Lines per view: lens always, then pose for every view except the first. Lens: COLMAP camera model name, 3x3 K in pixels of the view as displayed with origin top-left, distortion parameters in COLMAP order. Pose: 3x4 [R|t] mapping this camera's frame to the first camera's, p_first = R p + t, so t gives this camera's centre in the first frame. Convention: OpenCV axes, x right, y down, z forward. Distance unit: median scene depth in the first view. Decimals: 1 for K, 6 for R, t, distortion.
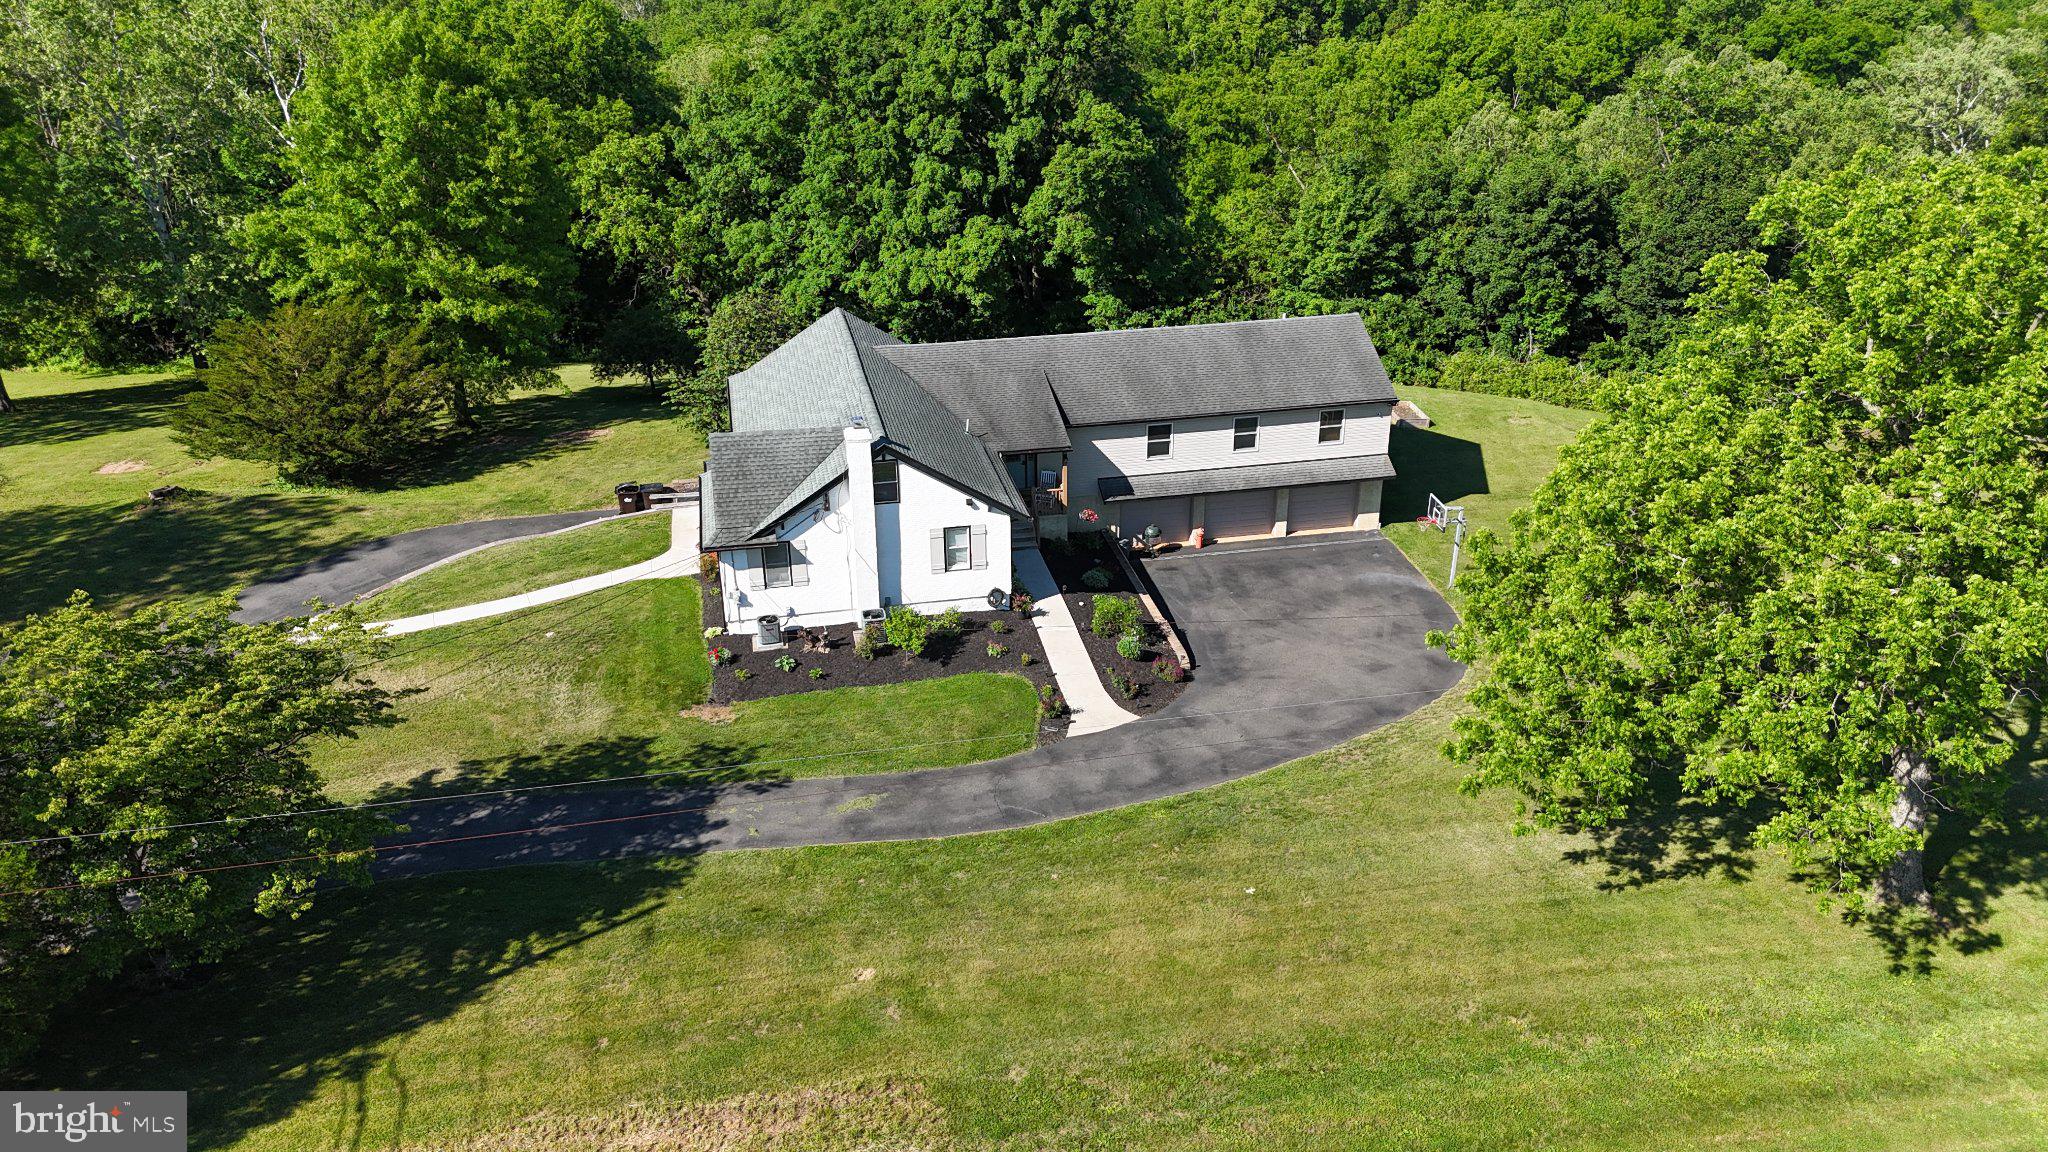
lens RADIAL K [[1506.8, 0, 1029.3], [0, 1506.8, 567.6], [0, 0, 1]] dist [0.066398, -0.045221]
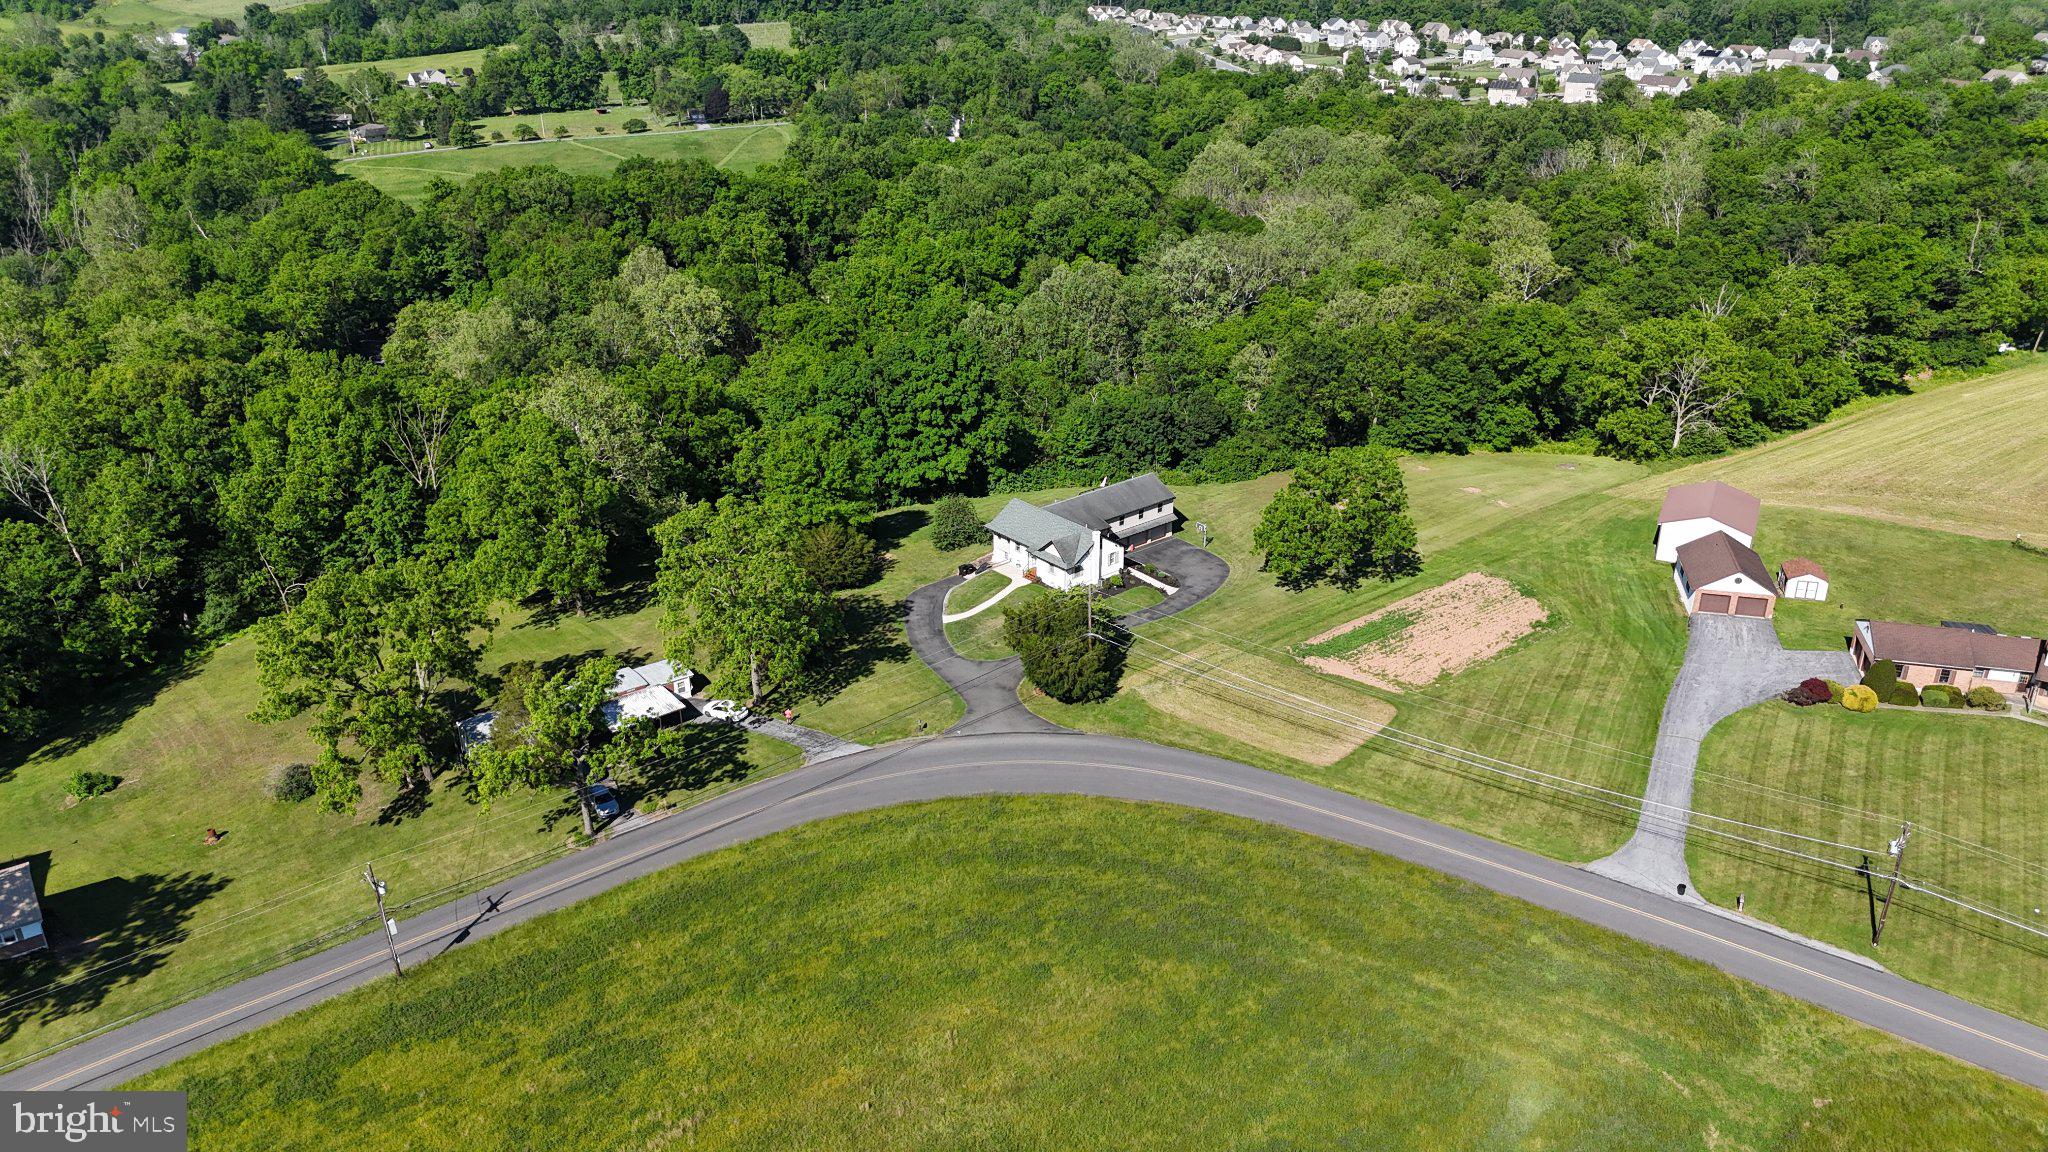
lens RADIAL K [[1506.8, 0, 1022.2], [0, 1506.8, 580.3], [0, 0, 1]] dist [0.066398, -0.045221]
pose [[0.875149, -0.191847, 0.444195, -1.565194], [0.200290, 0.979326, 0.028361, -0.090917], [-0.440453, 0.064148, 0.895481, -1.838526]]
